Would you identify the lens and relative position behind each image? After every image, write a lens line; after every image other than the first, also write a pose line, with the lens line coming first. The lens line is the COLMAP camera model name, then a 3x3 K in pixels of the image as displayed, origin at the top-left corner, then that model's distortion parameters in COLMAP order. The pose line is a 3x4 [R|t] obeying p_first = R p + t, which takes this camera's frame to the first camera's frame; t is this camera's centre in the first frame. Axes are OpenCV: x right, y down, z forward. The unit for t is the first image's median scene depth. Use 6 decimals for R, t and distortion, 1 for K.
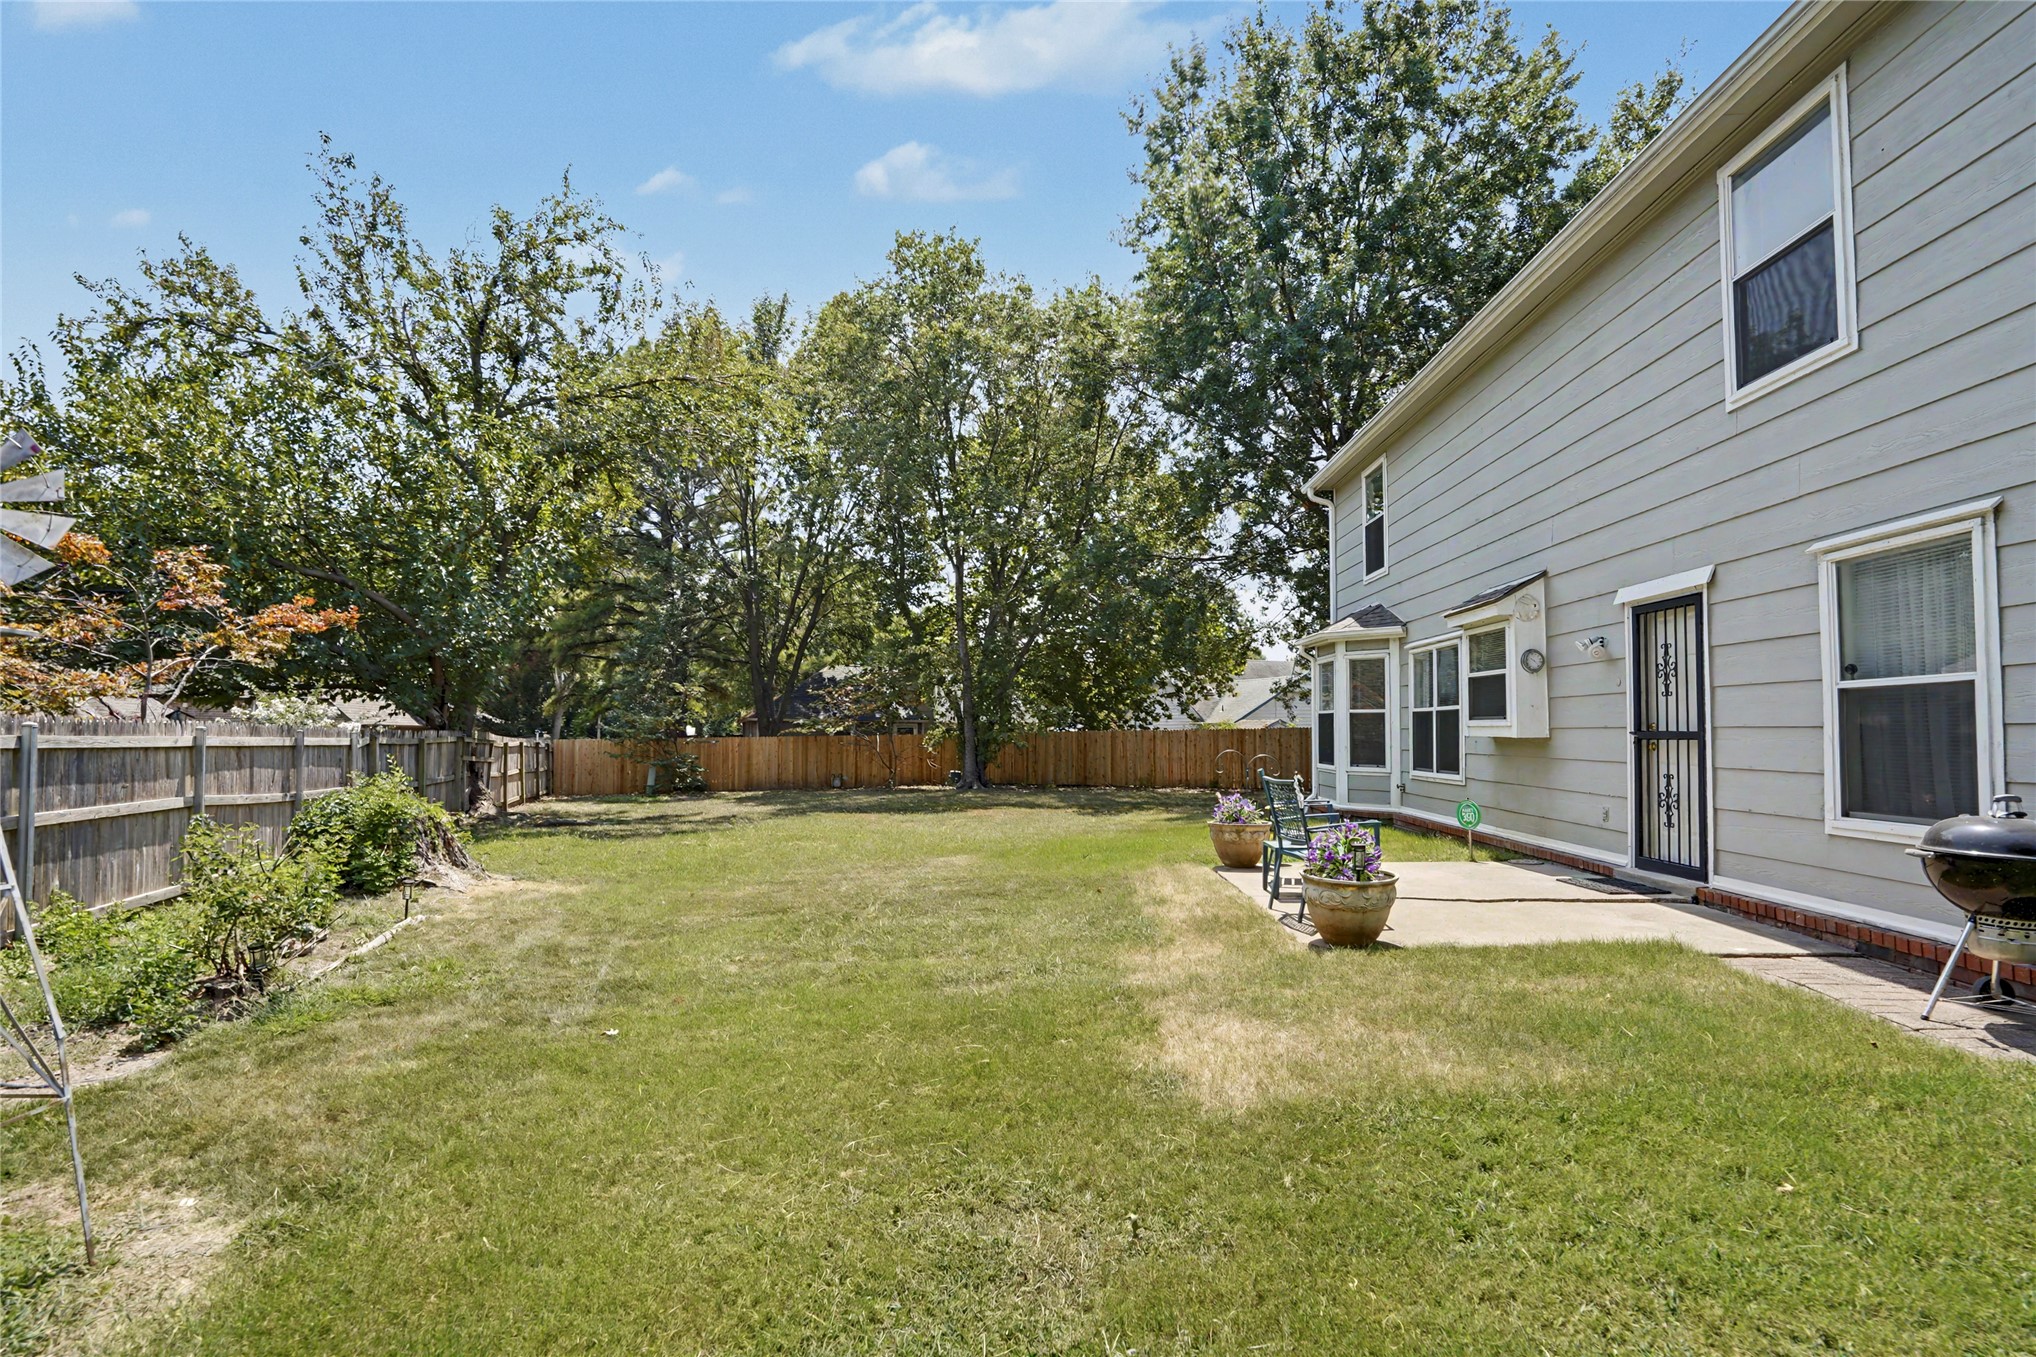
lens RADIAL K [[955.9, 0, 1021.4], [0, 955.9, 675.9], [0, 0, 1]] dist [-0.057393, 0.025059]
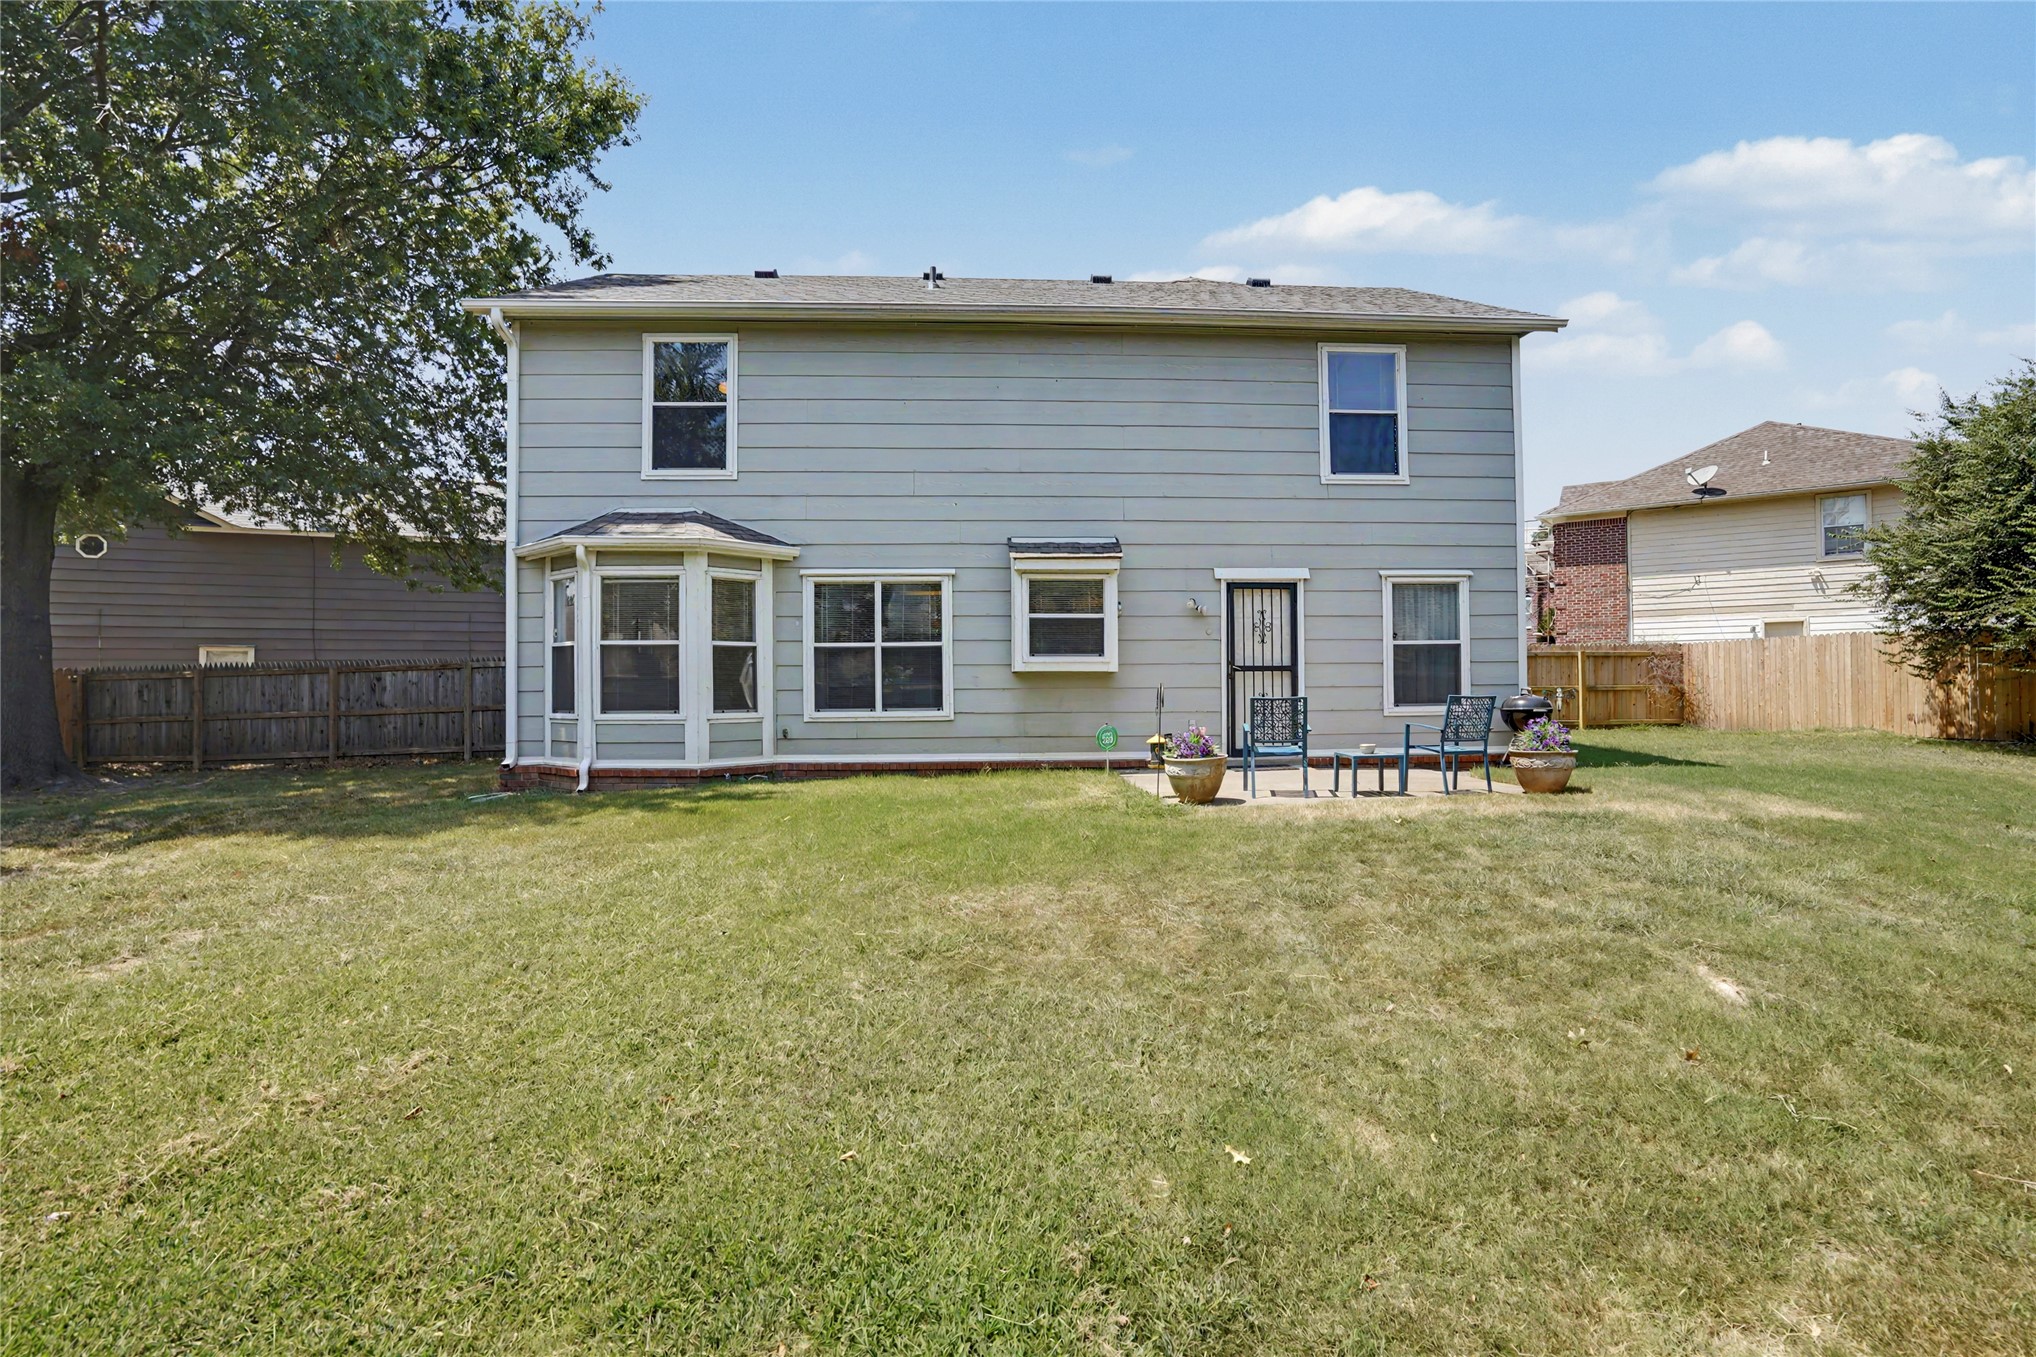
lens RADIAL K [[955.9, 0, 1021.4], [0, 955.9, 675.9], [0, 0, 1]] dist [-0.057393, 0.025059]
pose [[-0.061002, 0.017966, 0.997976, -0.919666], [-0.054630, 0.998279, -0.021311, 0.136989], [-0.996642, -0.055820, -0.059916, 1.541757]]
